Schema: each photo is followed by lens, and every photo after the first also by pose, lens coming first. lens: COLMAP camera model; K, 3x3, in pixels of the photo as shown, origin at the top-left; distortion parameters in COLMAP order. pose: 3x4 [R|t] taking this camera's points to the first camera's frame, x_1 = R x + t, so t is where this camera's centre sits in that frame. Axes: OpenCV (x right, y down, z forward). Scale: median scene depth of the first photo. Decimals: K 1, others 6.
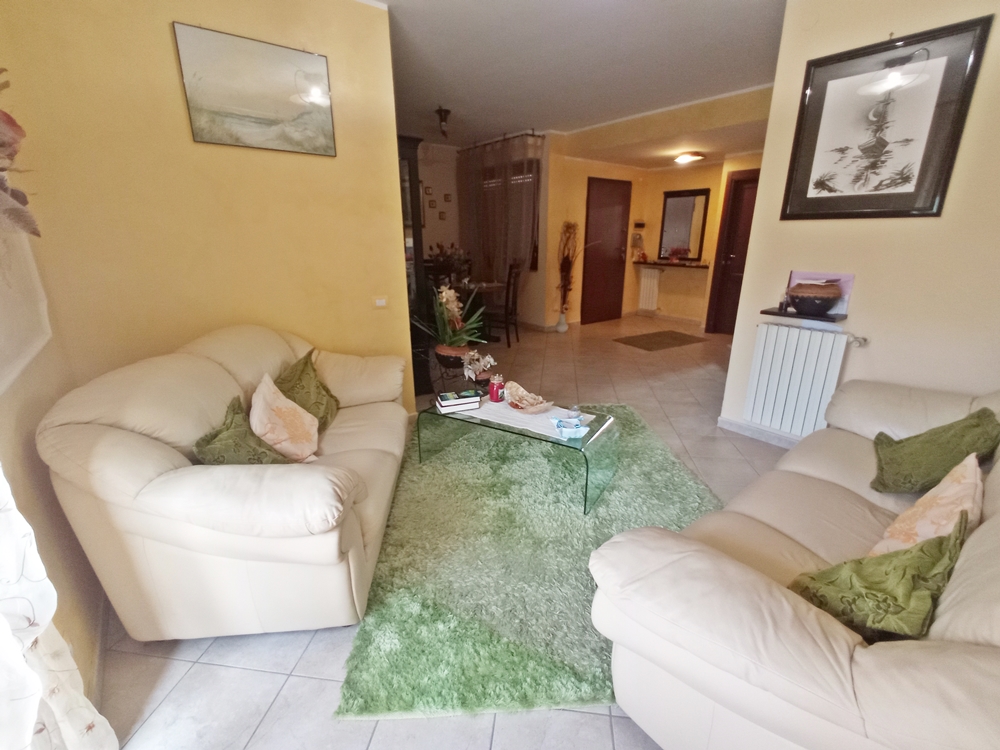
lens RADIAL K [[445.7, 0, 500.0], [0, 445.7, 375.0], [0, 0, 1]] dist [-0.004396, -0.000391]
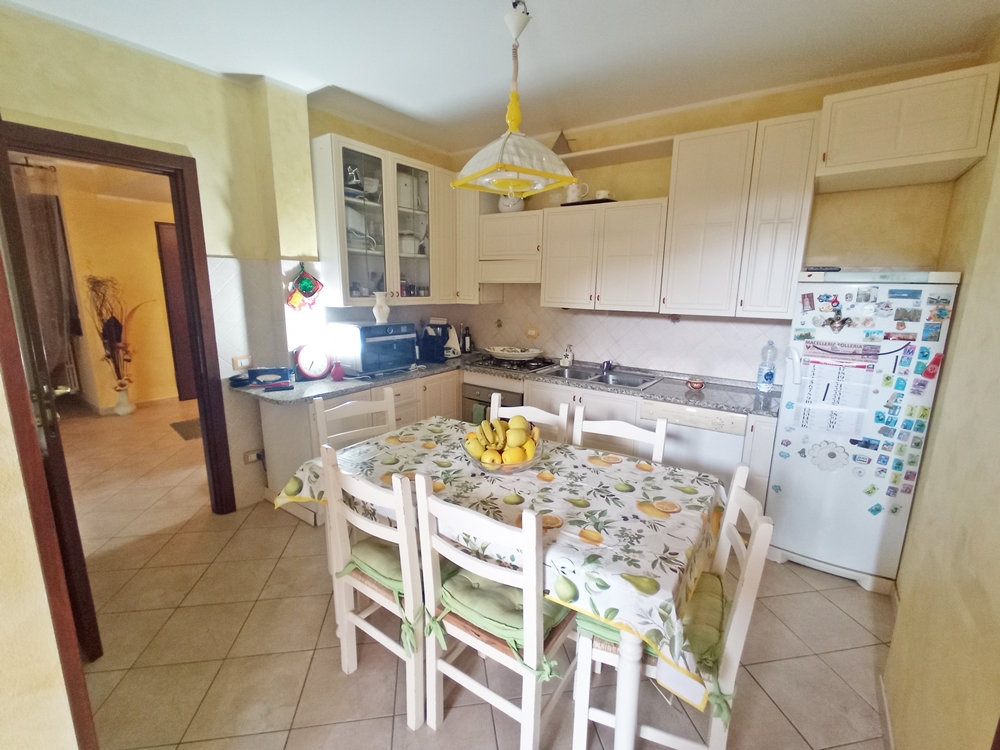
lens RADIAL K [[445.7, 0, 500.0], [0, 445.7, 375.0], [0, 0, 1]] dist [-0.004396, -0.000391]
pose [[0.963668, -0.037721, 0.264426, 0.517540], [0.068133, 0.991943, -0.106802, -0.035558], [-0.258267, 0.120938, 0.958474, 0.083996]]
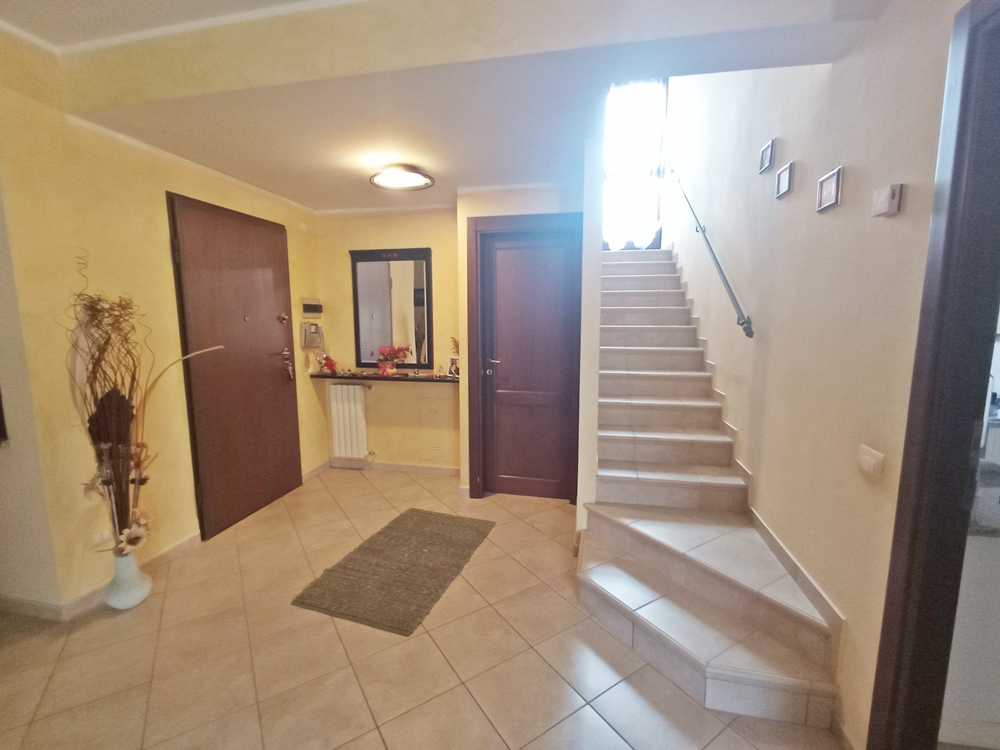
lens RADIAL K [[445.7, 0, 500.0], [0, 445.7, 375.0], [0, 0, 1]] dist [-0.004396, -0.000391]
pose [[0.762710, -0.084833, 0.641153, 0.139931], [0.197763, 0.974467, -0.106322, -0.161895], [-0.615763, 0.207889, 0.760012, 0.487335]]
